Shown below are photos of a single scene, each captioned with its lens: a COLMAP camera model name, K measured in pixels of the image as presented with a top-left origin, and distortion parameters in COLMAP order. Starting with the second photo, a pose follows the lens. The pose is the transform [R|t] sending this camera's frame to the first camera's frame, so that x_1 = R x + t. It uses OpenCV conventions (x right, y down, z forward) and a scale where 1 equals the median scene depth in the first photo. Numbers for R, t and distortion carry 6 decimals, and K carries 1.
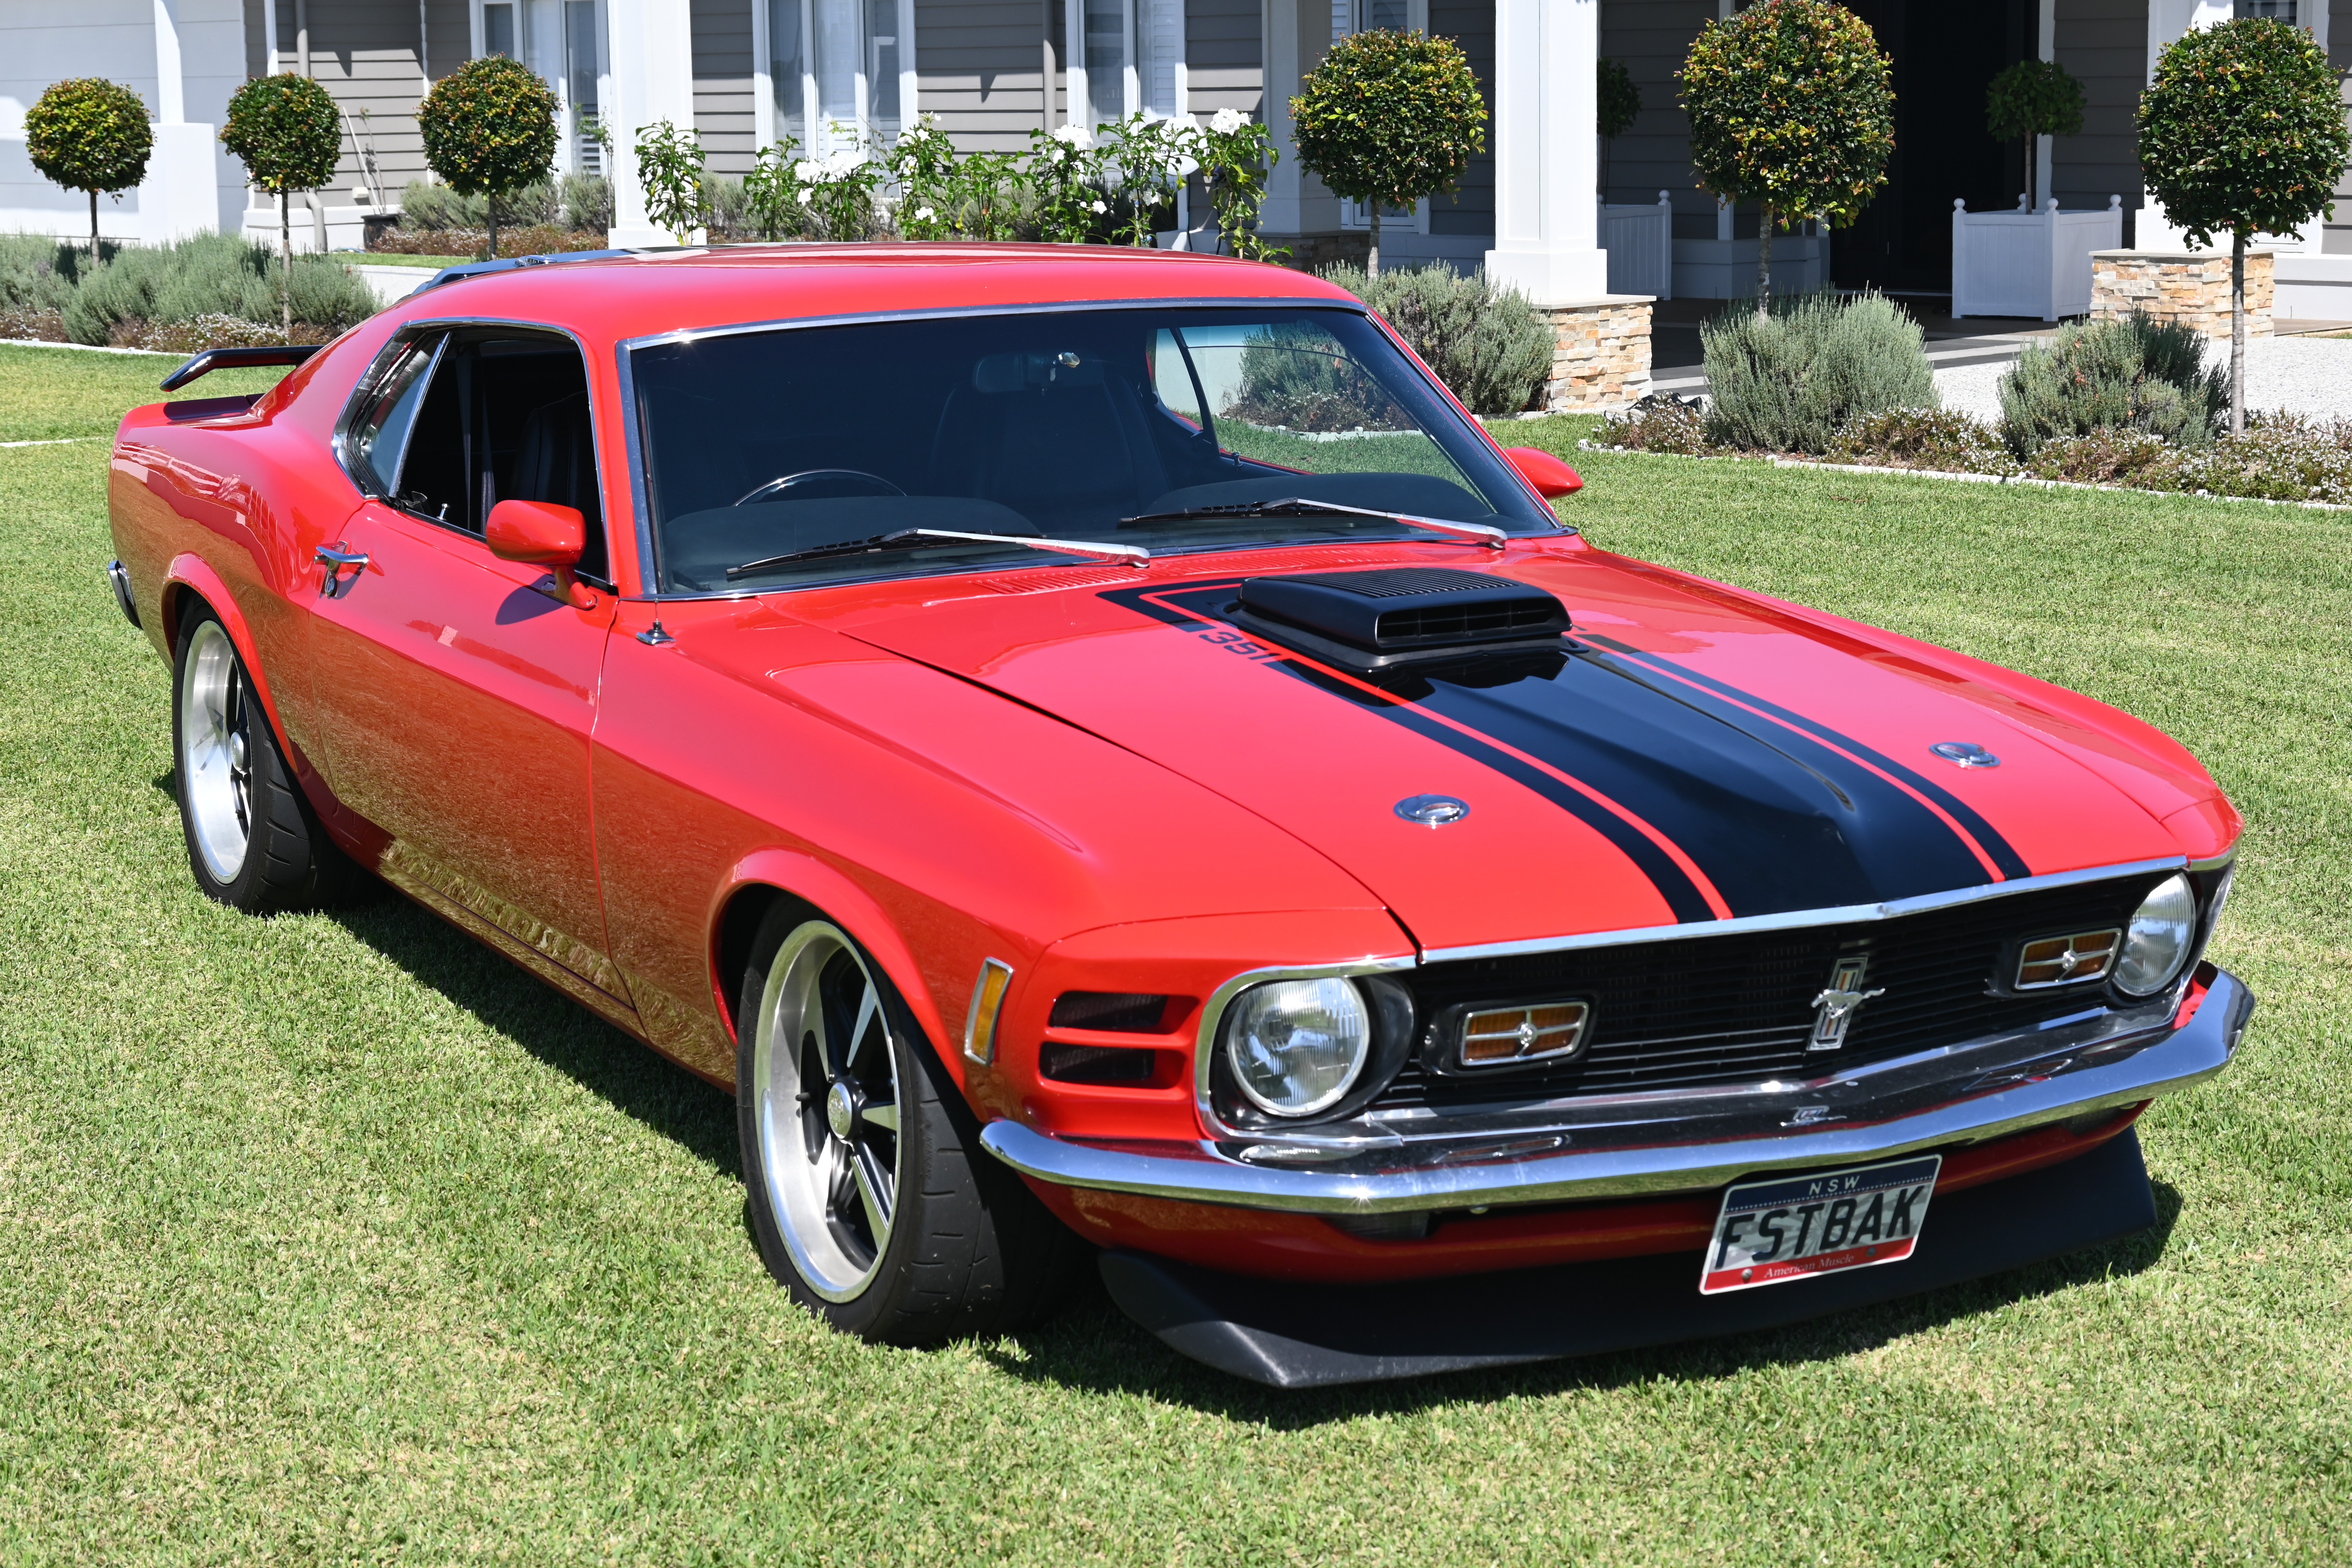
lens RADIAL K [[4397.2, 0, 1171.1], [0, 4397.2, 783.3], [0, 0, 1]] dist [-0.023926, 0.000000]
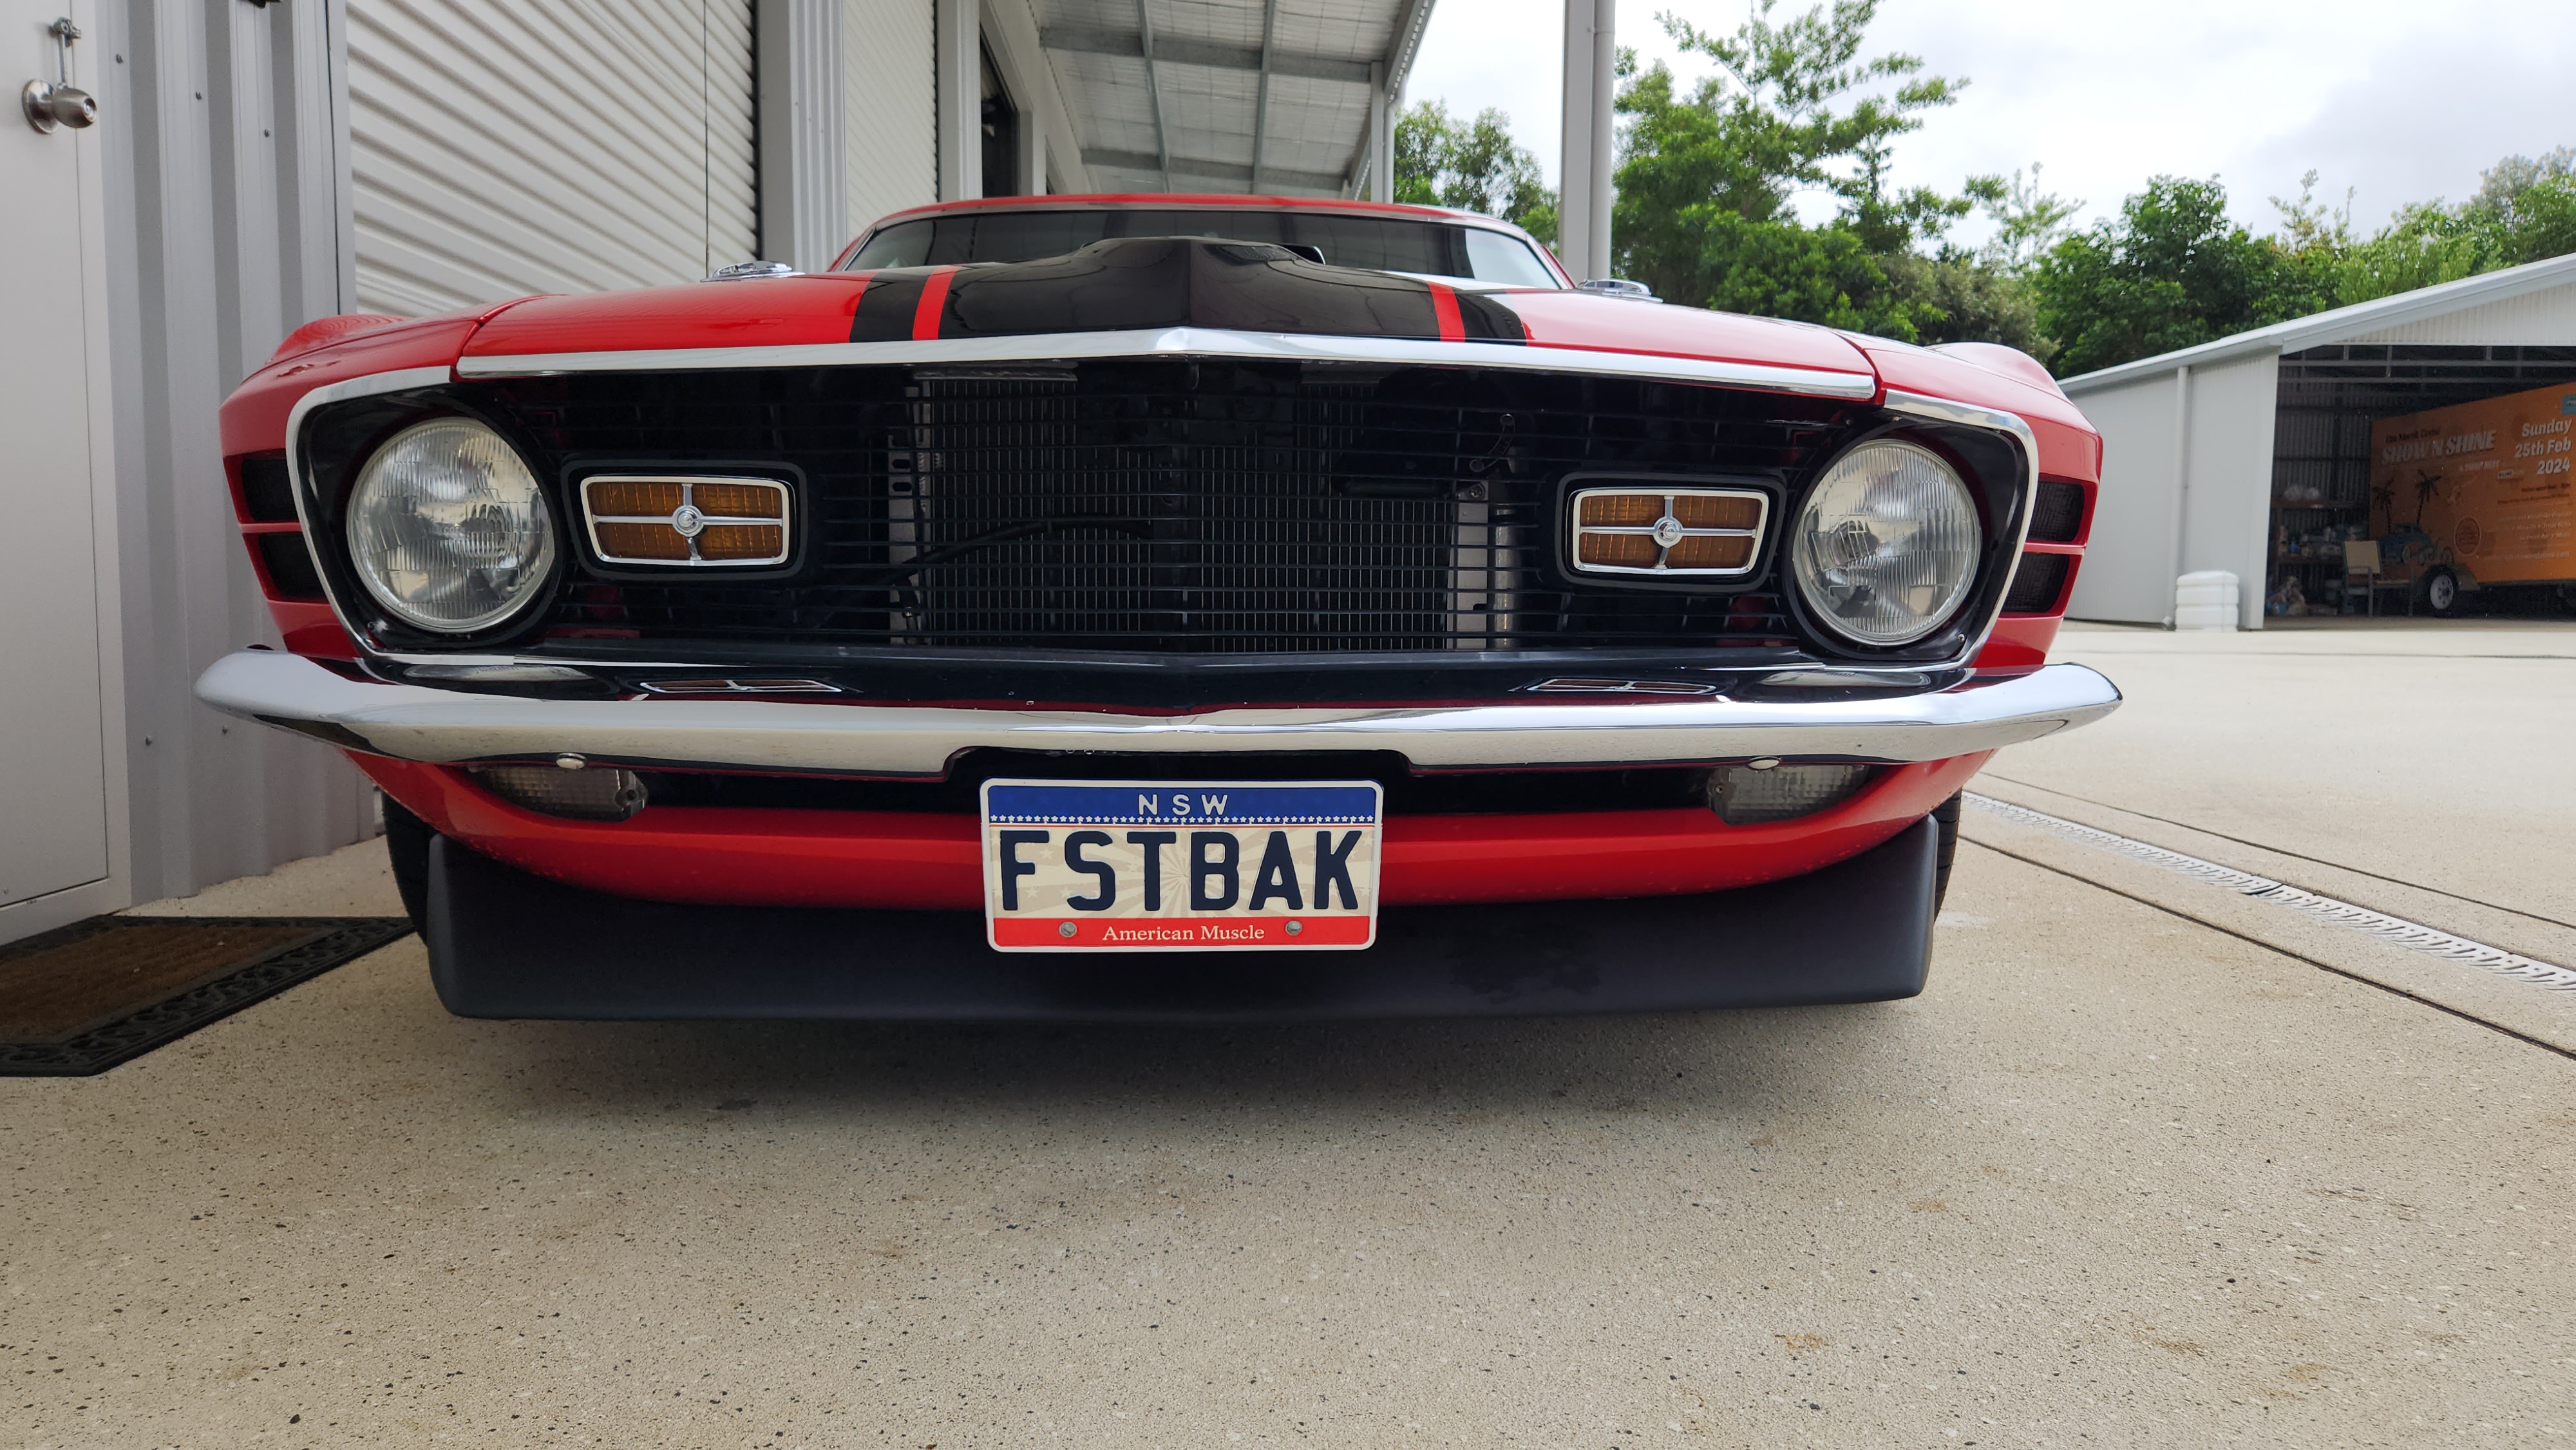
lens RADIAL K [[1729.8, 0, 1278.7], [0, 1729.8, 776.5], [0, 0, 1]] dist [0.049614, -0.039091]
pose [[0.904654, 0.051651, -0.423005, 0.273601], [-0.087705, 0.993944, -0.066204, 0.103251], [0.417024, 0.096991, 0.903706, 0.770352]]
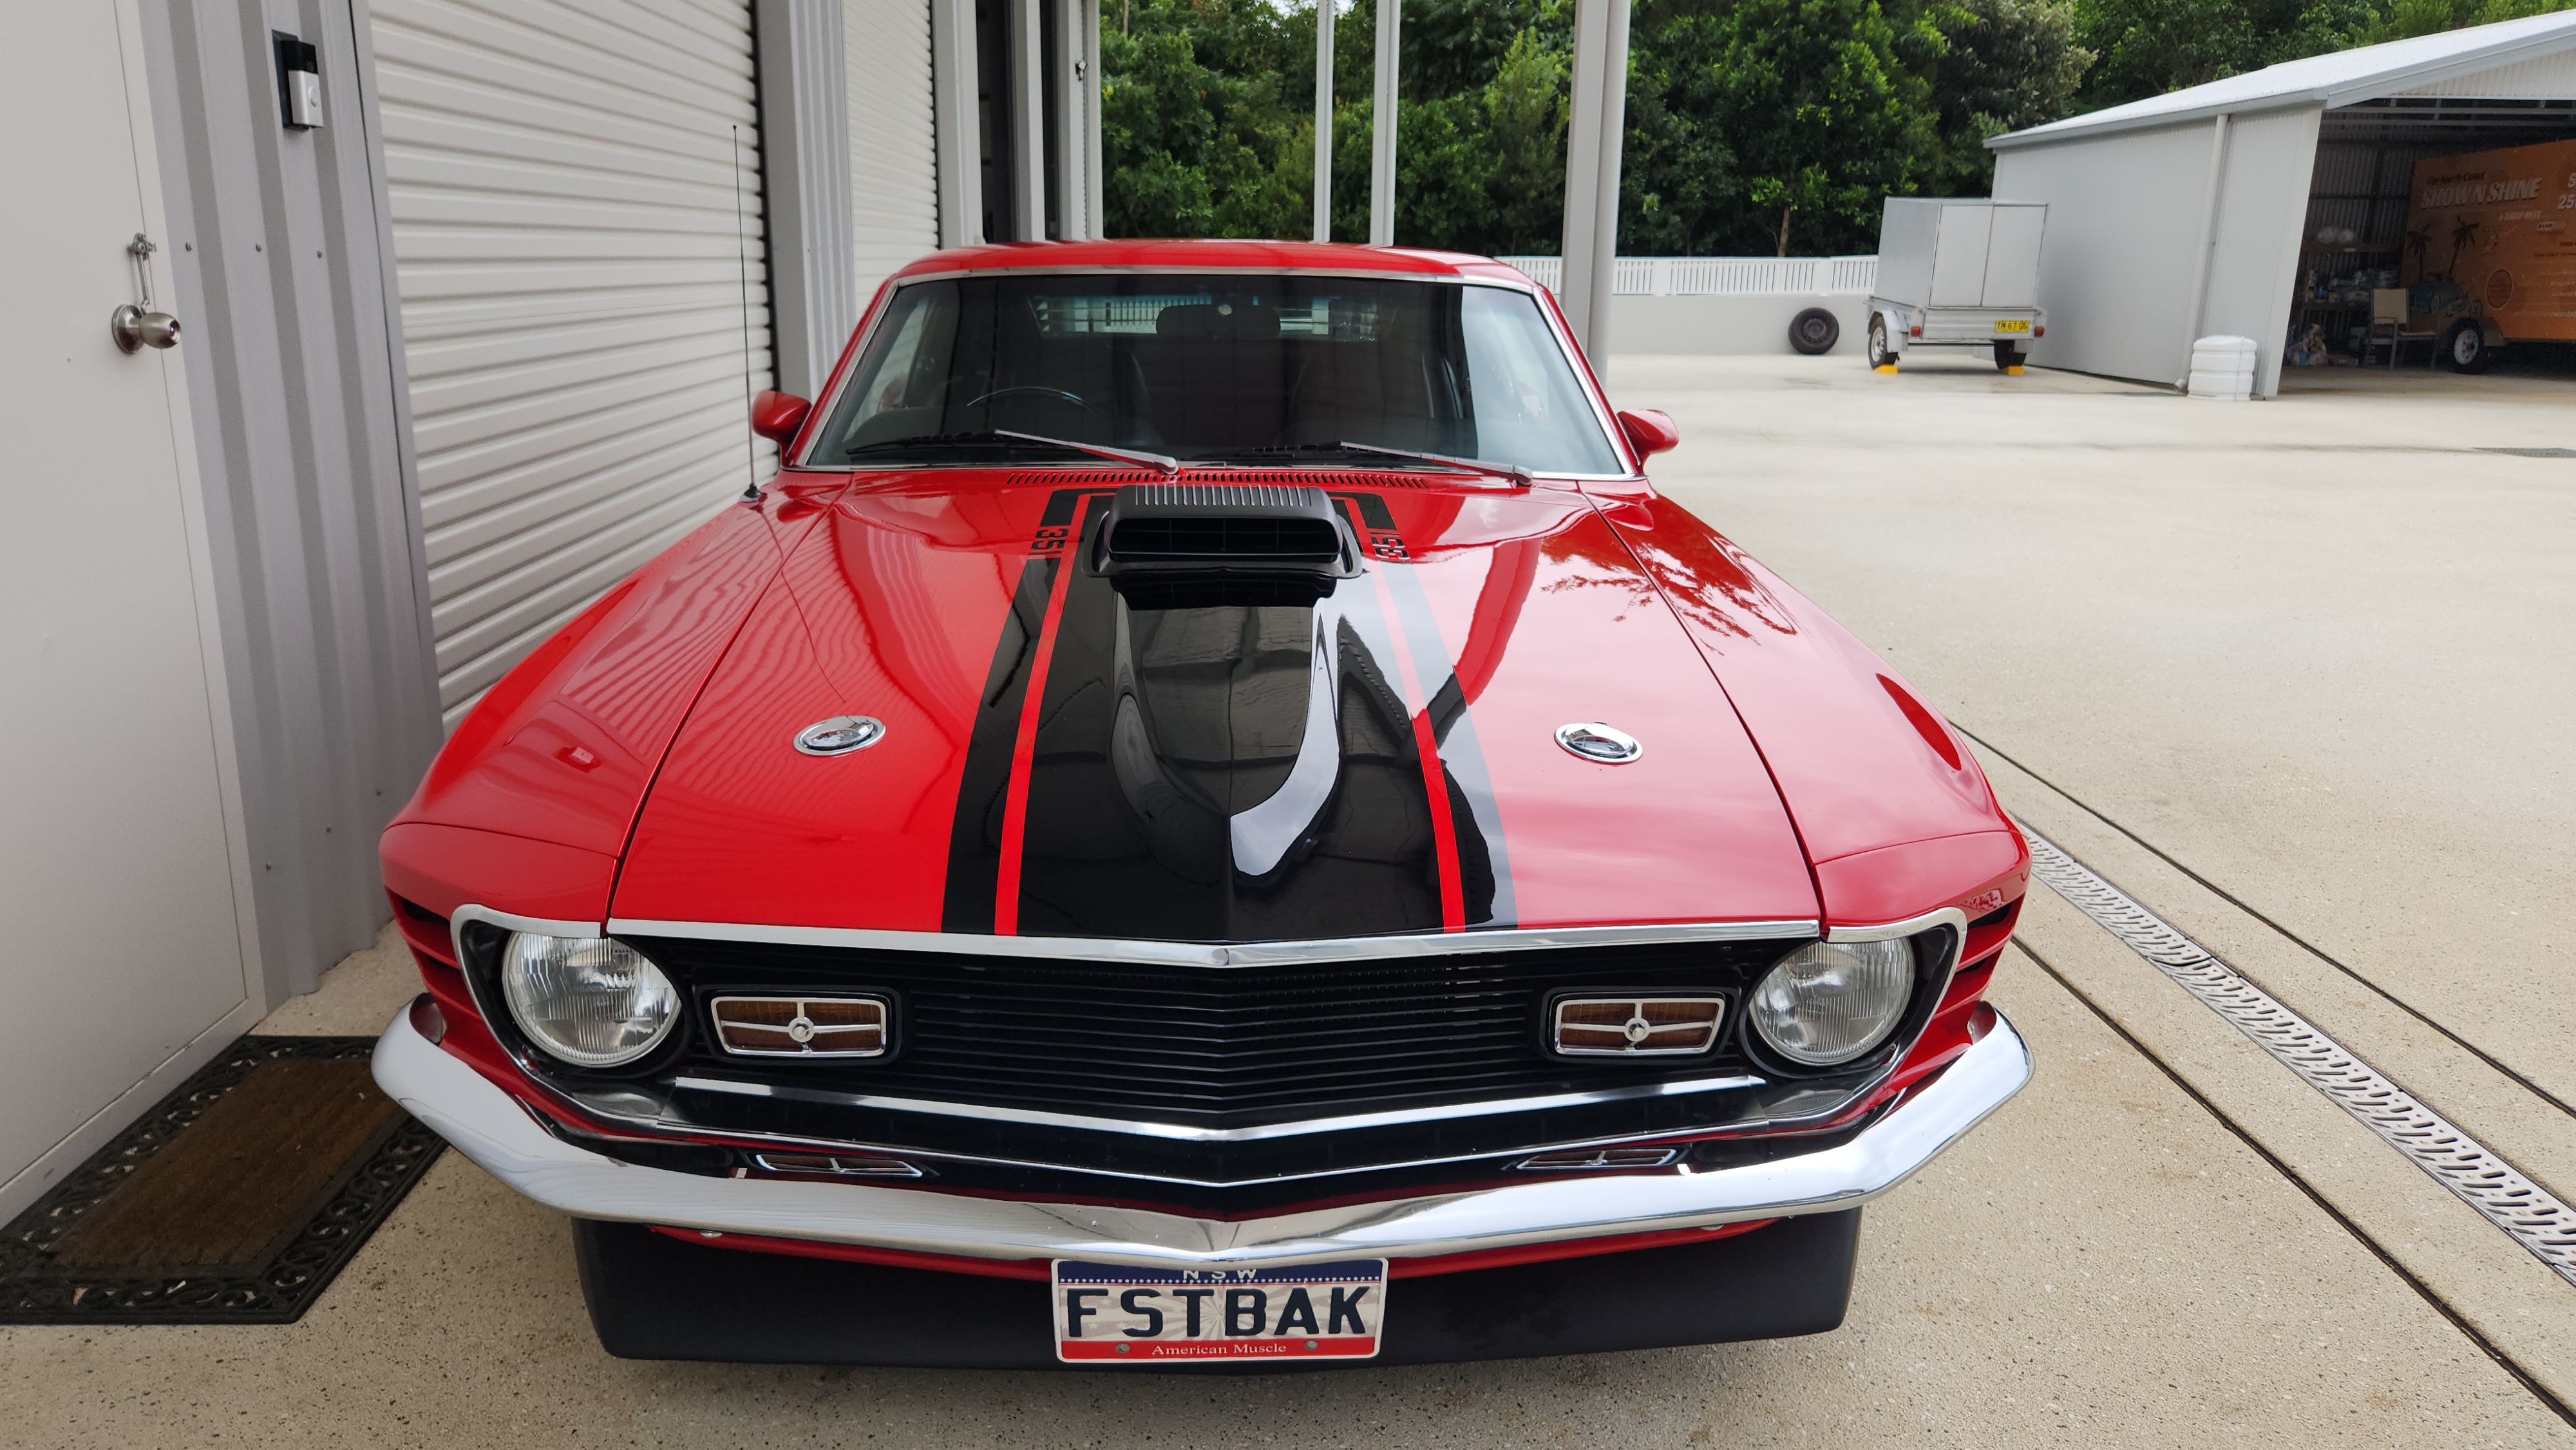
lens RADIAL K [[1729.8, 0, 1246.8], [0, 1729.8, 738.2], [0, 0, 1]] dist [0.049614, -0.039091]
pose [[0.898277, 0.126217, -0.420913, 0.274426], [-0.096155, 0.991106, 0.091992, -0.033007], [0.428781, -0.042161, 0.902424, 0.723936]]
